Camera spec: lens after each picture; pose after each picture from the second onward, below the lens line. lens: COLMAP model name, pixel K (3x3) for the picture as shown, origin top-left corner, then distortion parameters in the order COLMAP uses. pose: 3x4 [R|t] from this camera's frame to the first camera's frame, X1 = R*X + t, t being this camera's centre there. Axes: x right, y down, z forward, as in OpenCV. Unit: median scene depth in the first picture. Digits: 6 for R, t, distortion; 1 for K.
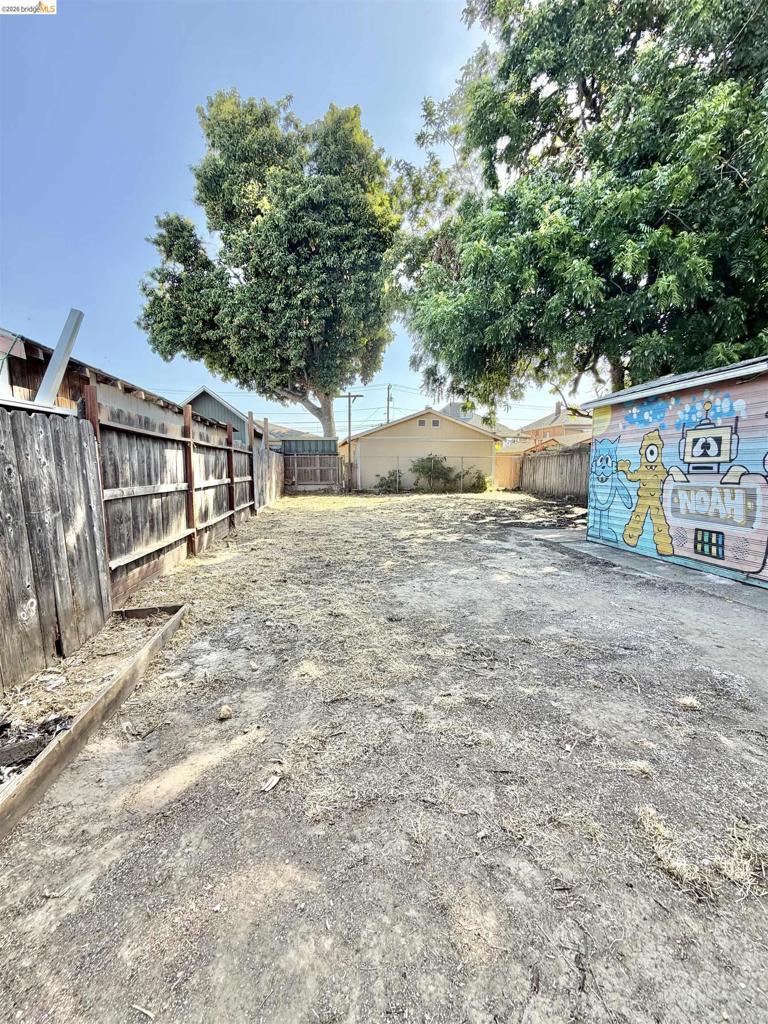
lens RADIAL K [[406.3, 0, 384.0], [0, 406.3, 512.0], [0, 0, 1]] dist [0.000195, -0.000148]
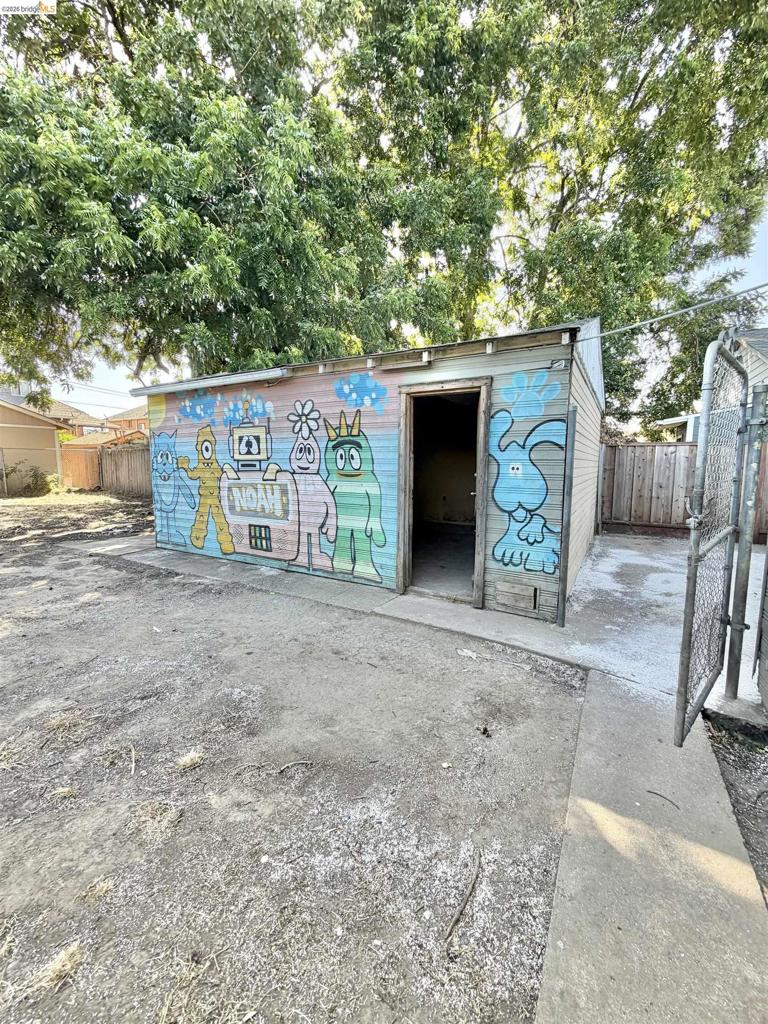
lens RADIAL K [[406.3, 0, 384.0], [0, 406.3, 512.0], [0, 0, 1]] dist [0.000195, -0.000148]
pose [[0.633213, -0.087729, 0.768990, 0.188293], [0.079117, 0.995688, 0.048444, -0.012905], [-0.769923, 0.030165, 0.637423, 0.079185]]
